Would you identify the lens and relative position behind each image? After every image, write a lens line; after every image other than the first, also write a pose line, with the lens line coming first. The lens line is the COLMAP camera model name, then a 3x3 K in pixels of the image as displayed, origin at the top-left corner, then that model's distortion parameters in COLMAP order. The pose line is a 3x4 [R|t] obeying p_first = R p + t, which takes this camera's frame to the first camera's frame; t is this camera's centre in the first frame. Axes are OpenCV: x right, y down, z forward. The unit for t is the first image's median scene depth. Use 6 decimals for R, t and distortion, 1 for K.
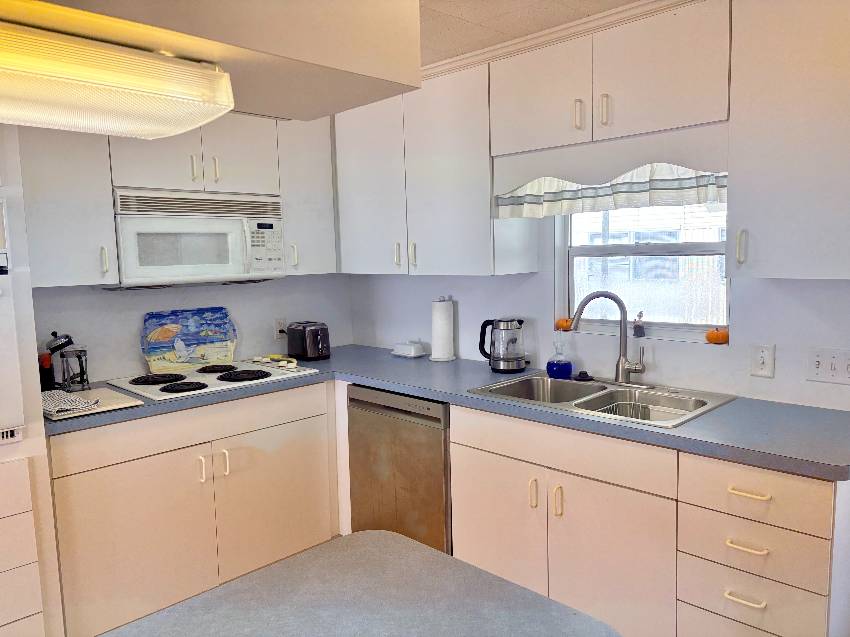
lens RADIAL K [[645.7, 0, 425.6], [0, 645.7, 315.8], [0, 0, 1]] dist [0.042879, -0.048197]
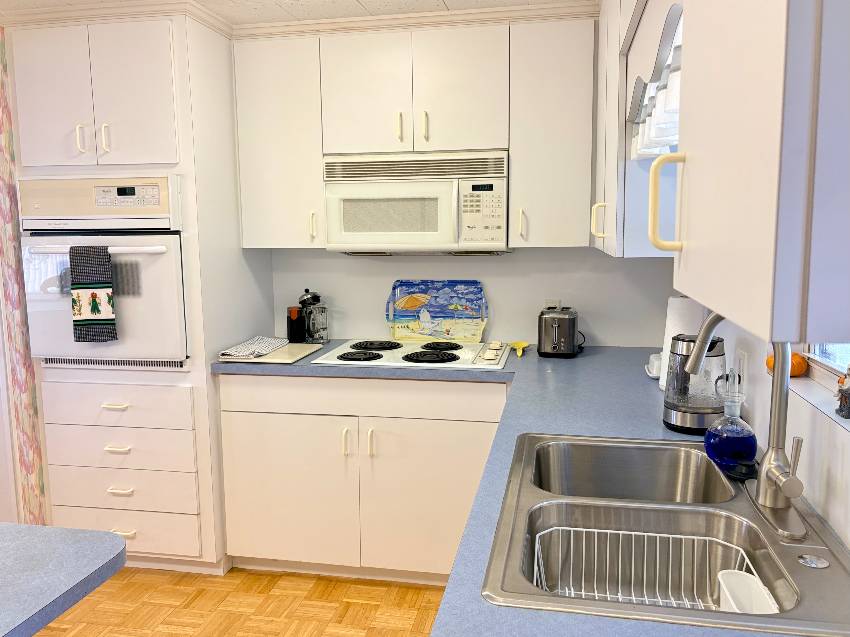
lens RADIAL K [[684.2, 0, 427.1], [0, 684.2, 320.6], [0, 0, 1]] dist [0.044961, -0.045651]
pose [[0.544252, 0.126807, -0.829282, 0.472298], [-0.087025, 0.991711, 0.094530, -0.045086], [0.834396, 0.020720, 0.550776, 0.453463]]
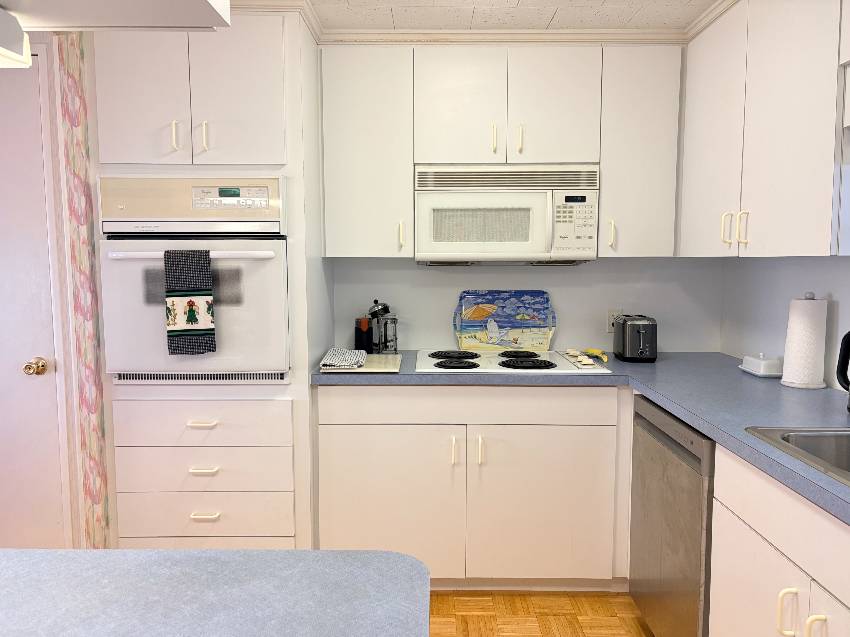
lens RADIAL K [[645.7, 0, 420.9], [0, 645.7, 321.6], [0, 0, 1]] dist [0.042879, -0.048197]
pose [[0.692412, 0.090975, -0.715744, 0.248558], [-0.088201, 0.995251, 0.041176, 0.008227], [0.716091, 0.034619, 0.697148, 0.246769]]
